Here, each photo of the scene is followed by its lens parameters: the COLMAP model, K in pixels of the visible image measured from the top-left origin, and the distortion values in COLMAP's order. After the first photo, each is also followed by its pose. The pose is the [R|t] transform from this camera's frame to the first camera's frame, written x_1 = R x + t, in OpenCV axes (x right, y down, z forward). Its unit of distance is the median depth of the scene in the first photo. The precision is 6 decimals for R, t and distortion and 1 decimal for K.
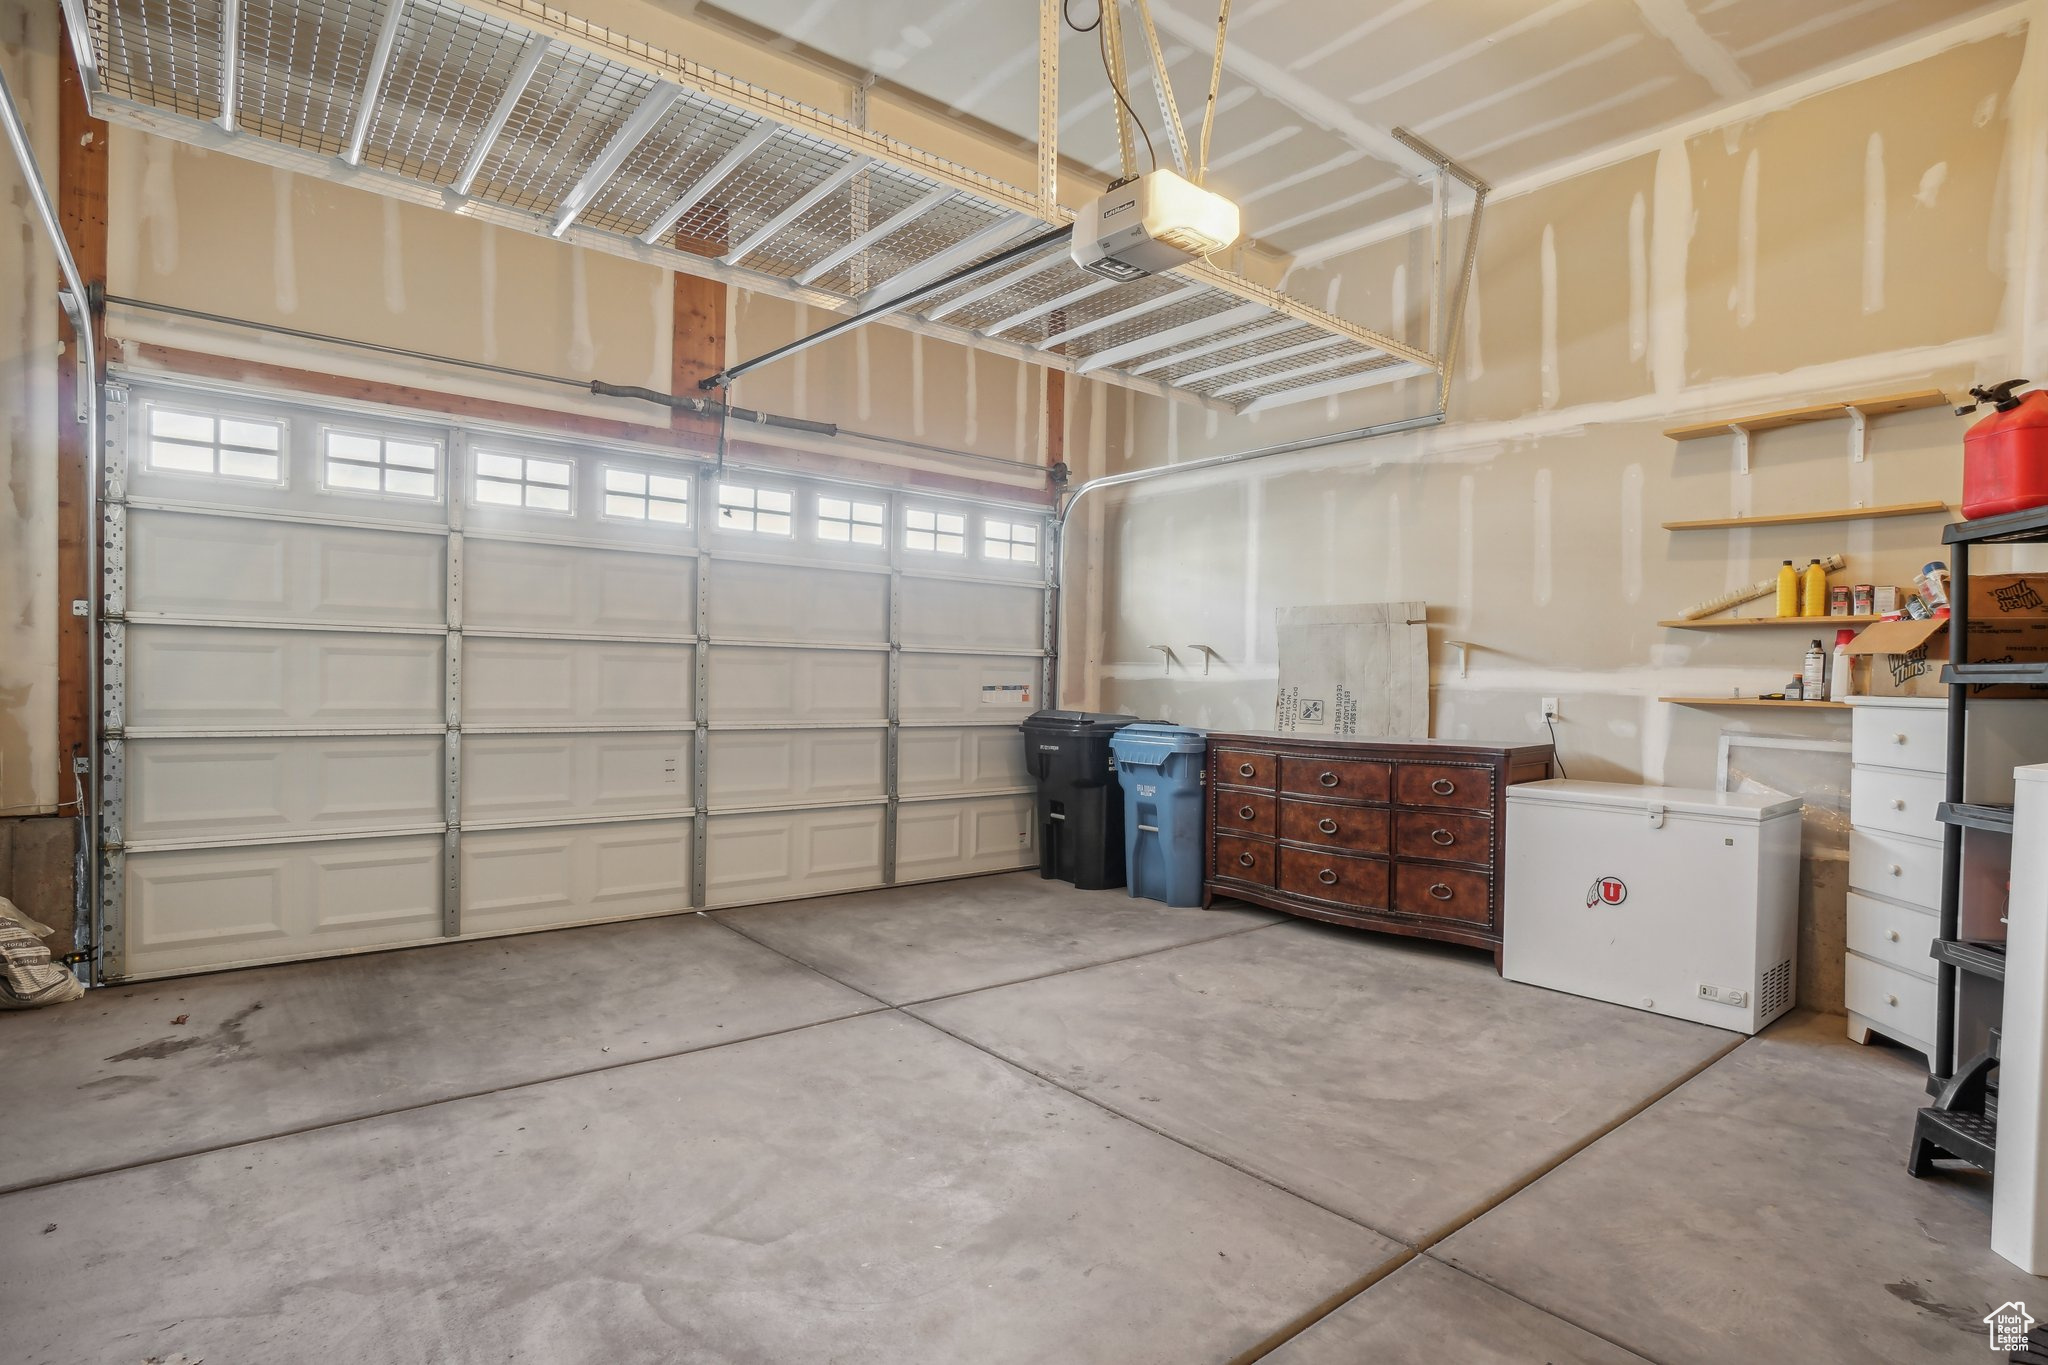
lens RADIAL K [[1027.5, 0, 1021.8], [0, 1027.5, 693.9], [0, 0, 1]] dist [-0.044273, 0.020412]
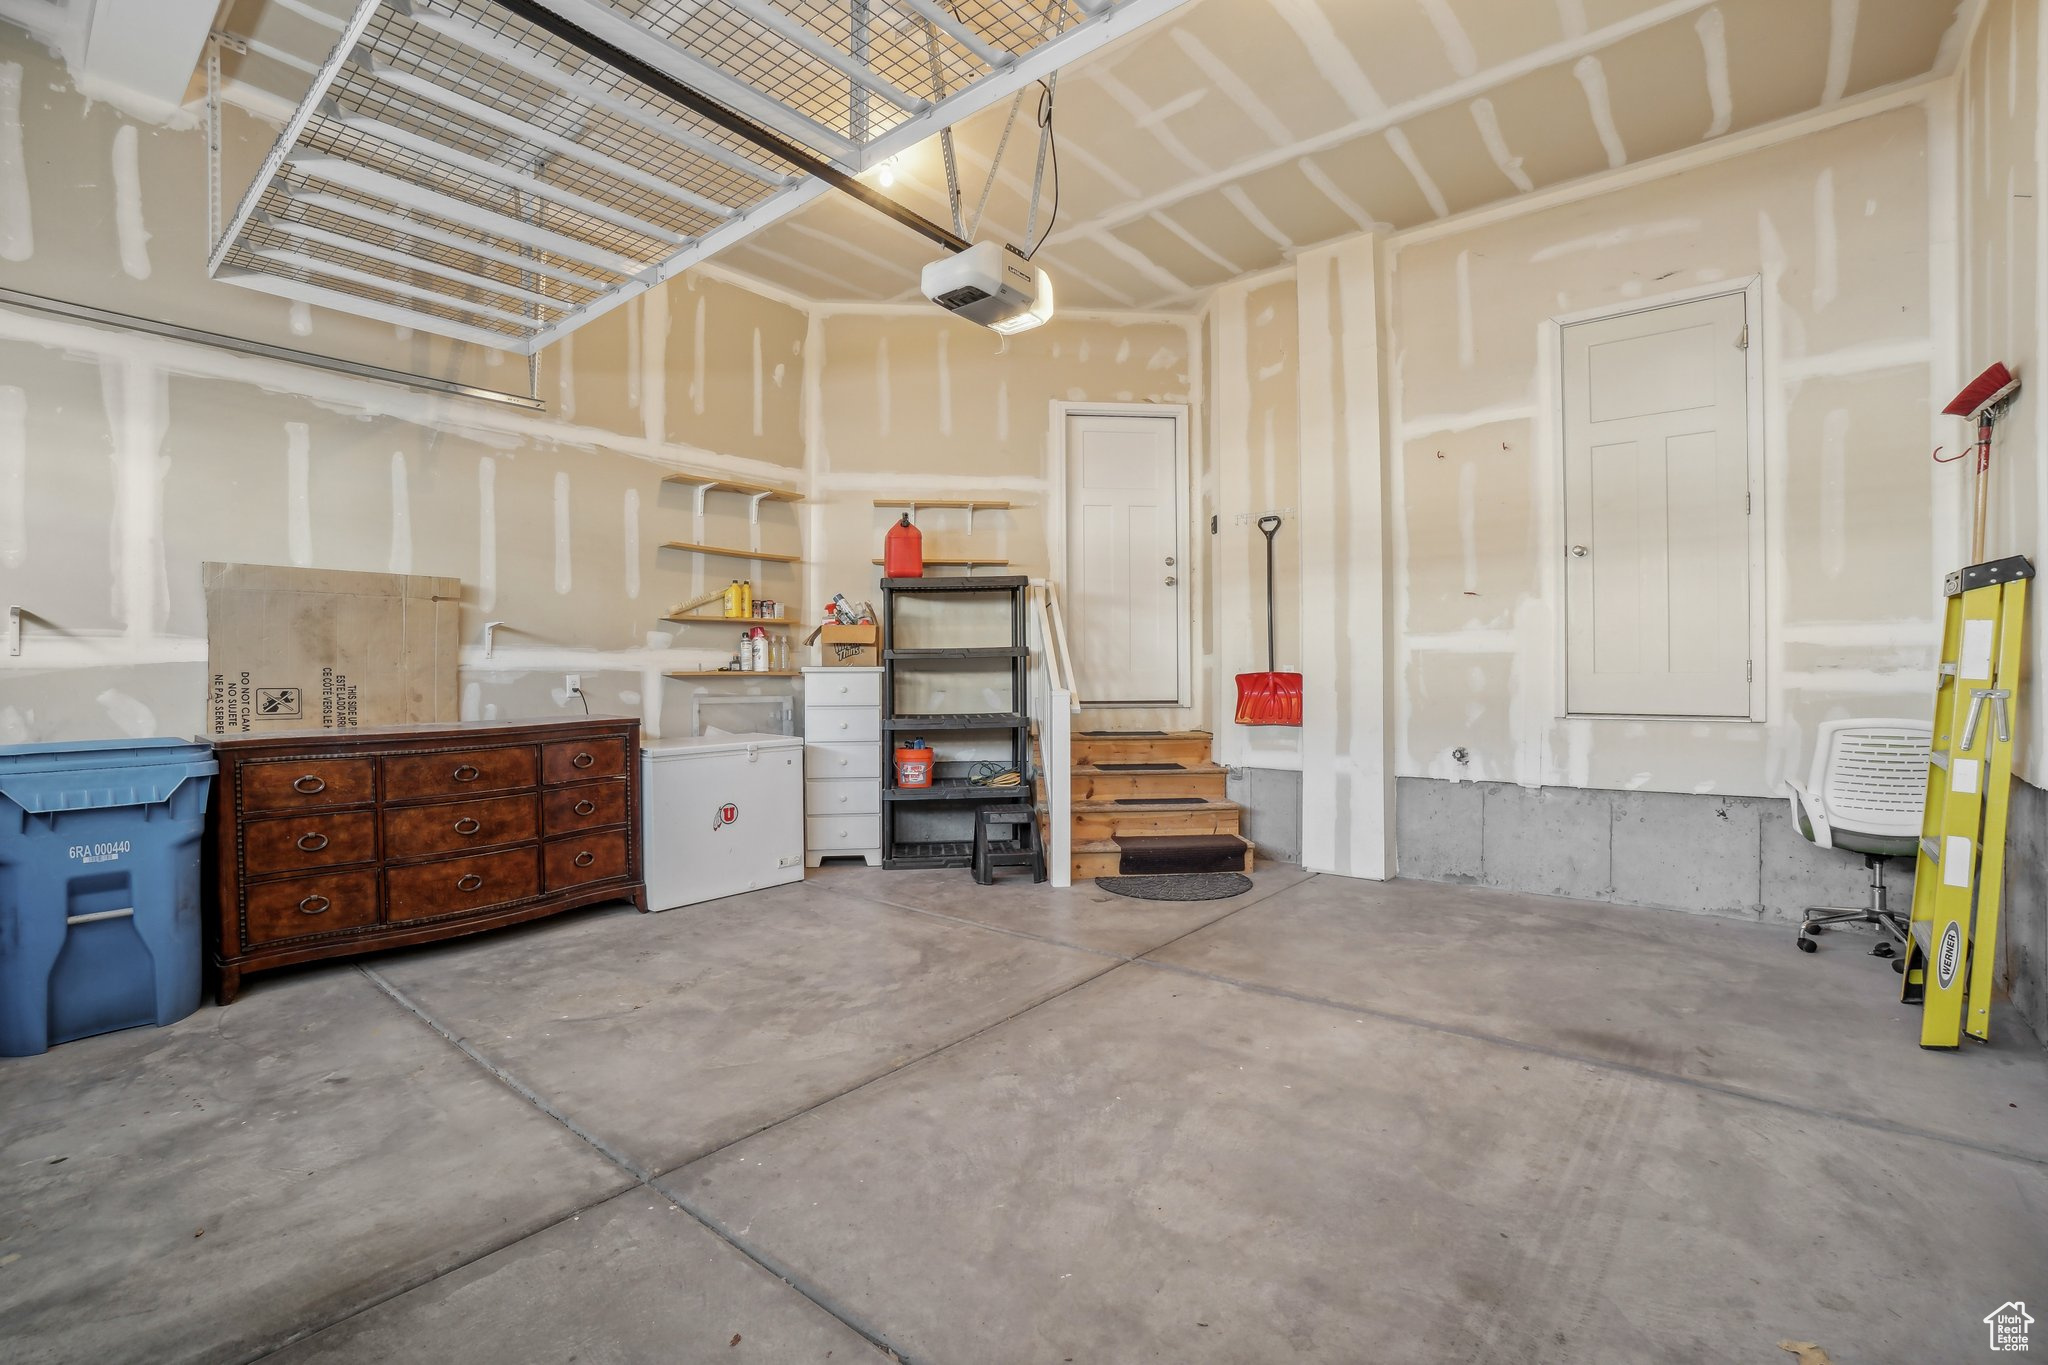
lens RADIAL K [[925.6, 0, 993.0], [0, 925.6, 674.5], [0, 0, 1]] dist [-0.069481, 0.026780]
pose [[-0.175651, -0.019206, 0.984265, -0.601027], [0.020535, 0.999521, 0.023168, -0.011430], [-0.984238, 0.024282, -0.175173, 0.753219]]
